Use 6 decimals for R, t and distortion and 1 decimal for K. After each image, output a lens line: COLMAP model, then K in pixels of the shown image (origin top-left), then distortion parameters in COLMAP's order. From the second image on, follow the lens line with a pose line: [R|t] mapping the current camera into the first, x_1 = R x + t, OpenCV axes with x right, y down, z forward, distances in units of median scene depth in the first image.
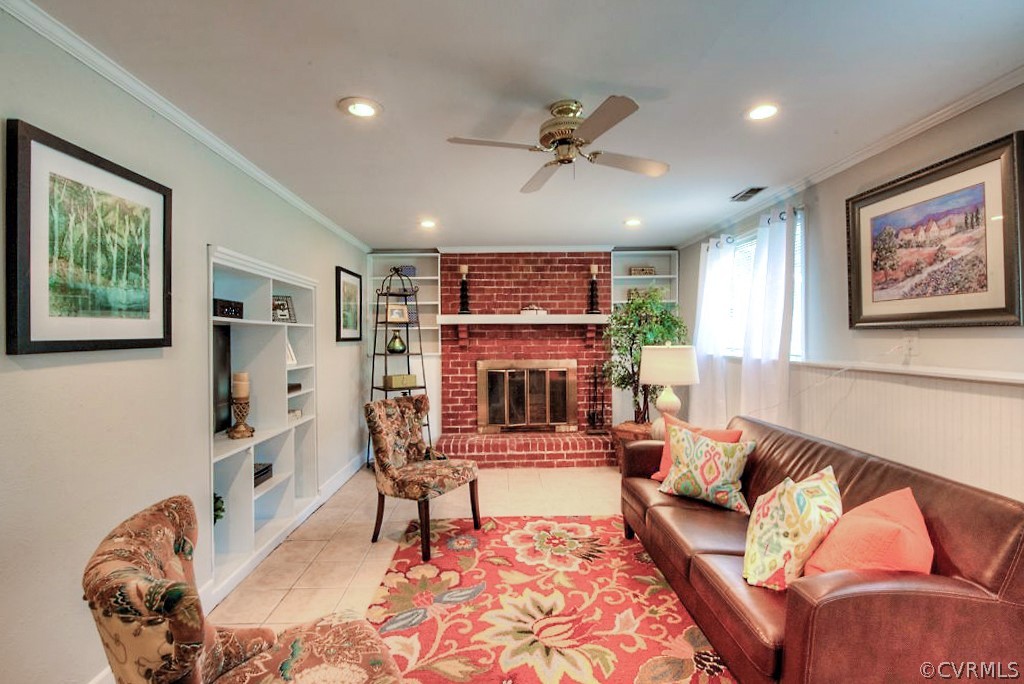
lens RADIAL K [[452.1, 0, 515.3], [0, 452.1, 337.8], [0, 0, 1]] dist [-0.010137, -0.002380]
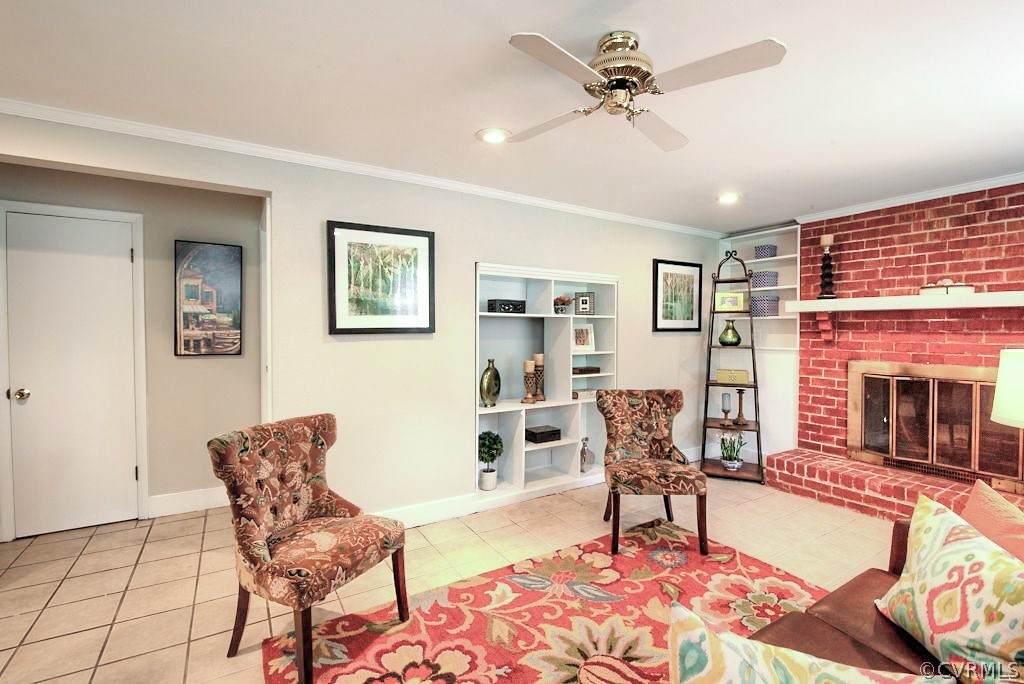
lens RADIAL K [[452.1, 0, 529.0], [0, 452.1, 338.2], [0, 0, 1]] dist [-0.010137, -0.002380]
pose [[0.517342, 0.026808, -0.855359, 0.481290], [-0.007528, 0.999613, 0.026776, -0.003702], [0.855746, -0.007413, 0.517343, 0.294172]]
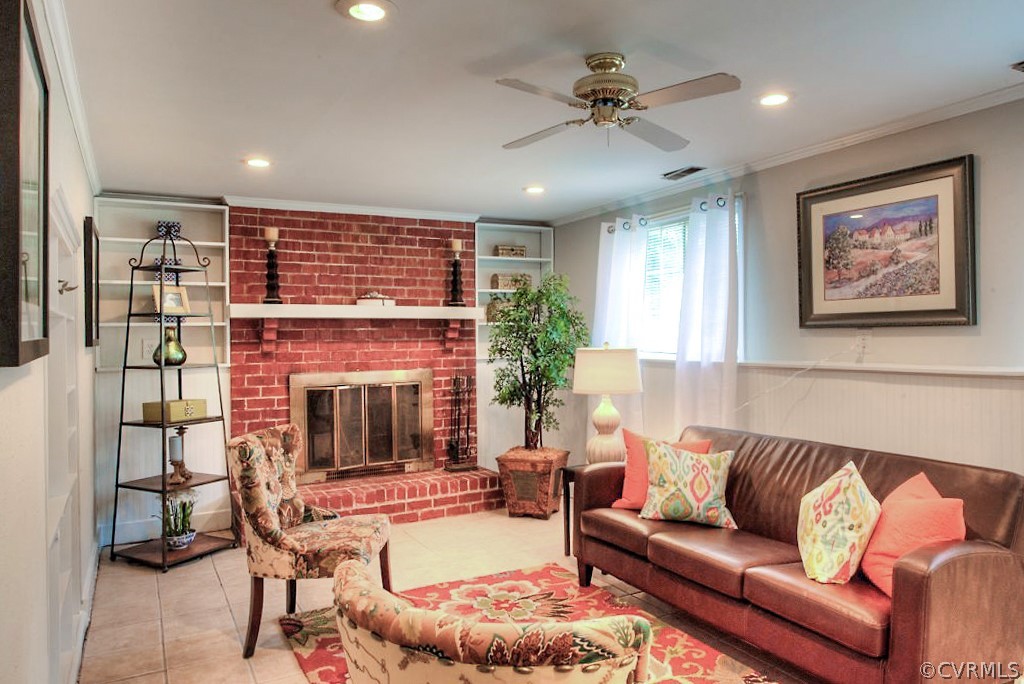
lens RADIAL K [[666.5, 0, 508.4], [0, 666.5, 338.6], [0, 0, 1]] dist [0.001541, 0.001469]
pose [[0.900487, -0.003666, 0.434867, -0.384343], [0.004695, 0.999988, -0.001291, 0.002541], [-0.434857, 0.003204, 0.900494, -0.016947]]
